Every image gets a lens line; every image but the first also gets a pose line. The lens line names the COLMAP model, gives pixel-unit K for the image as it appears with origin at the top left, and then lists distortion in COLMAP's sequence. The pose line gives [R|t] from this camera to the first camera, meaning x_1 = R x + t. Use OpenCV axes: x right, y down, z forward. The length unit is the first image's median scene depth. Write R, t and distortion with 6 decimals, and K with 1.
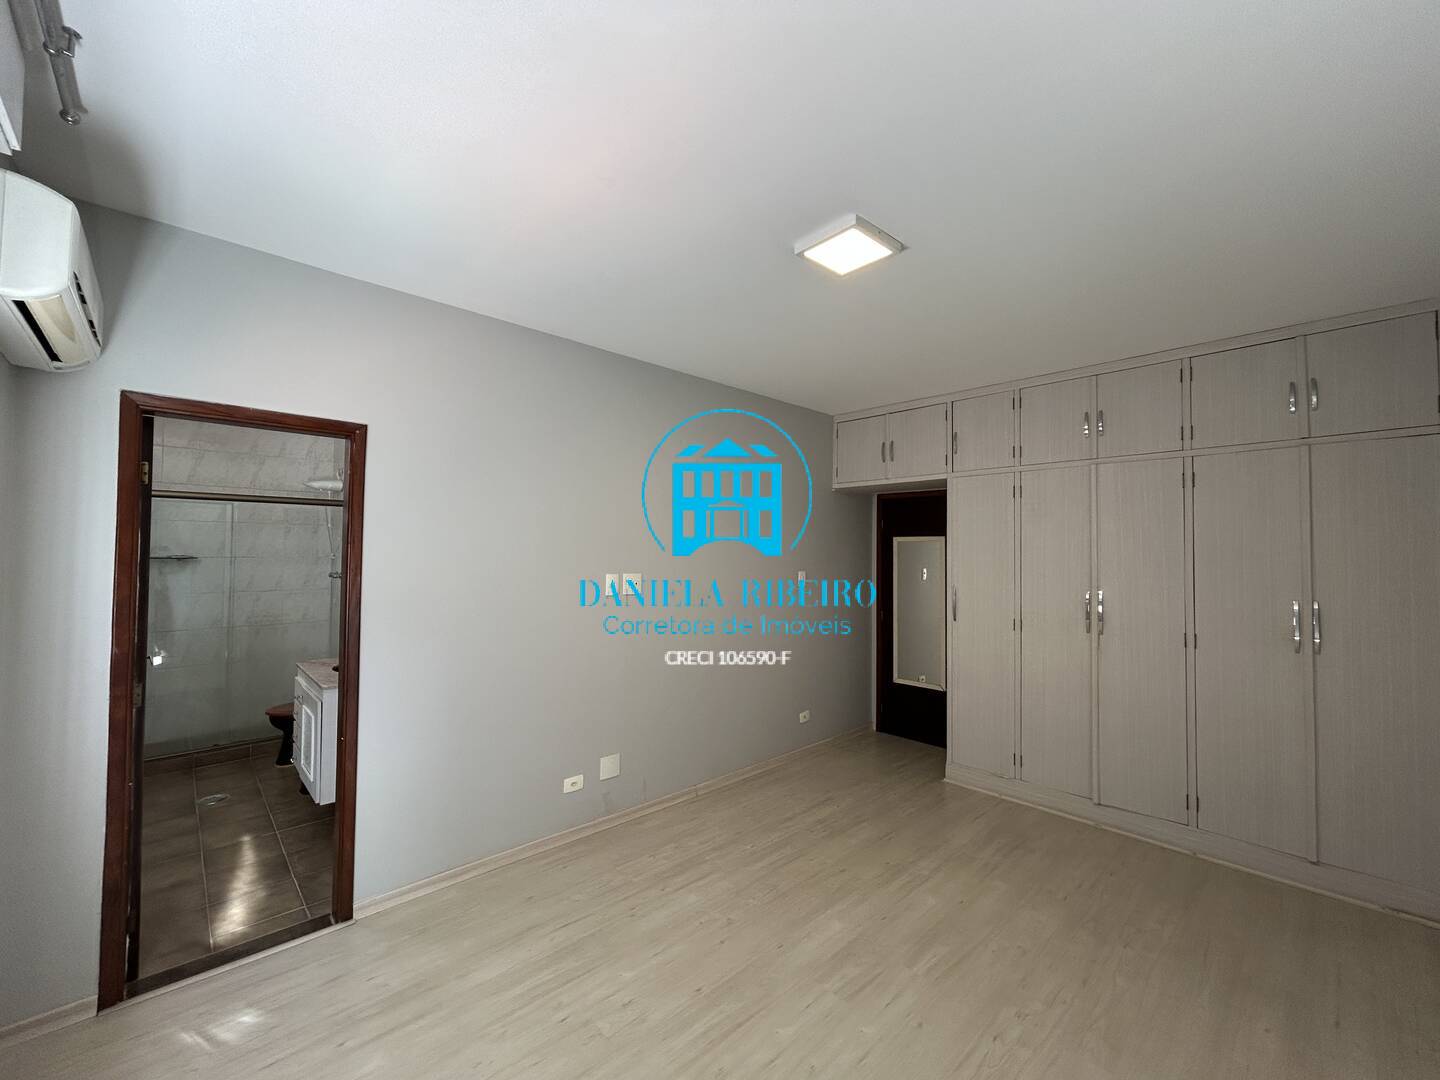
lens RADIAL K [[585.8, 0, 721.8], [0, 585.8, 539.5], [0, 0, 1]] dist [-0.001652, 0.001423]
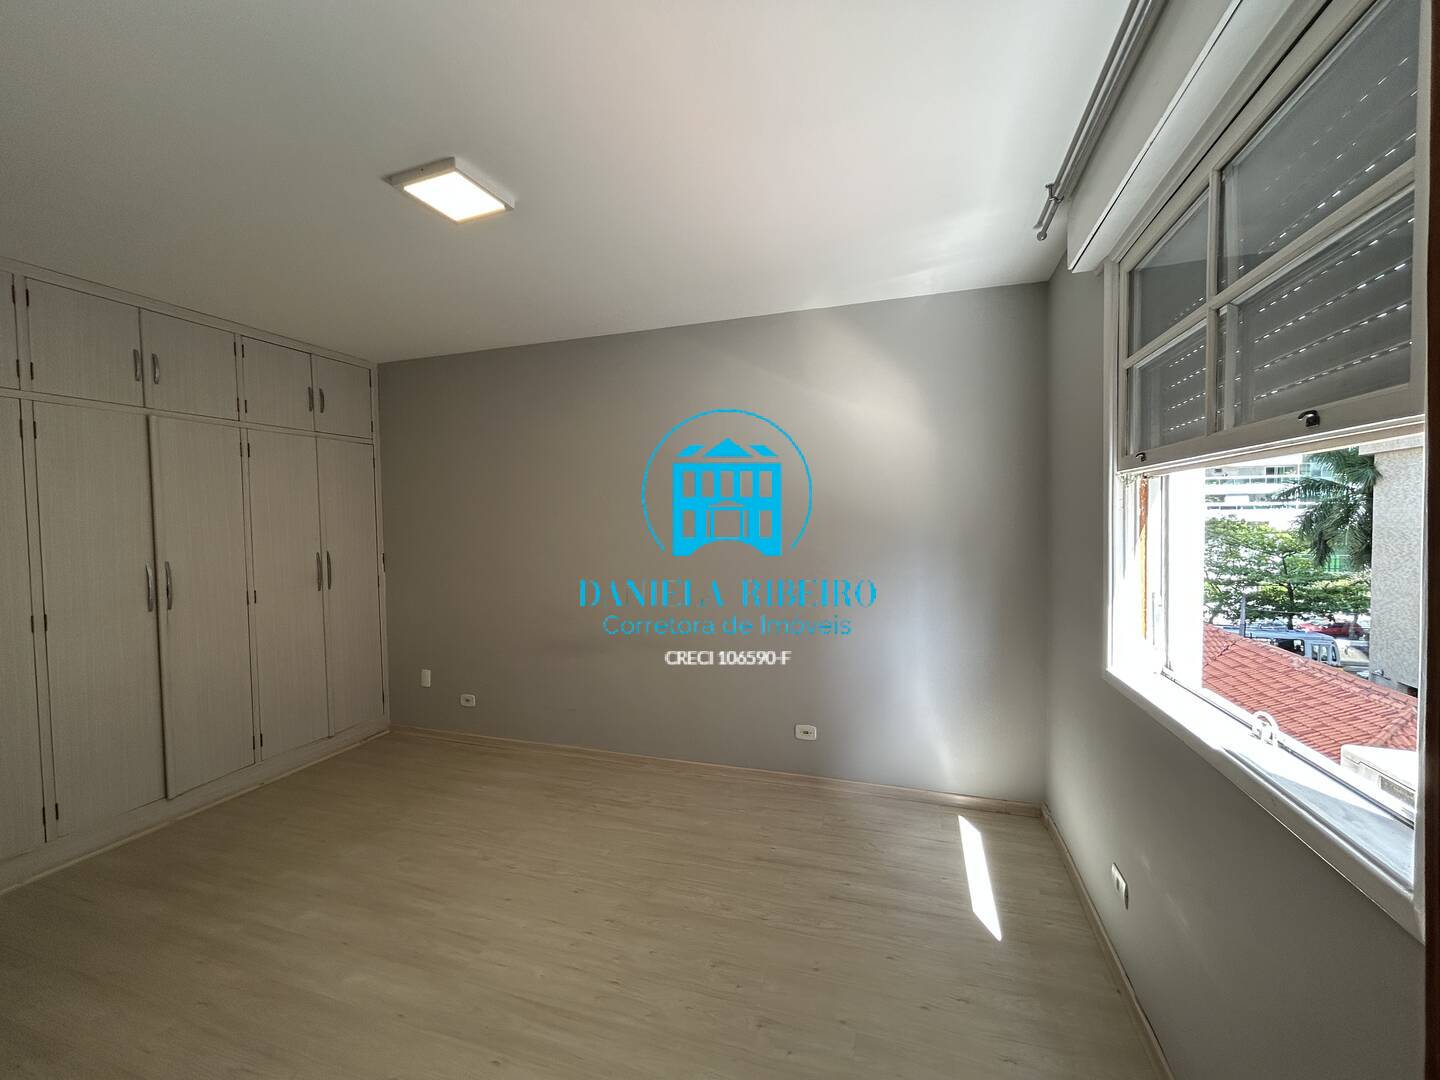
lens RADIAL K [[585.8, 0, 722.9], [0, 585.8, 537.9], [0, 0, 1]] dist [-0.001652, 0.001423]
pose [[-0.475396, -0.031198, 0.879218, -0.579698], [-0.008225, 0.999485, 0.031018, 0.020311], [-0.879733, 0.007515, -0.475408, 0.738693]]
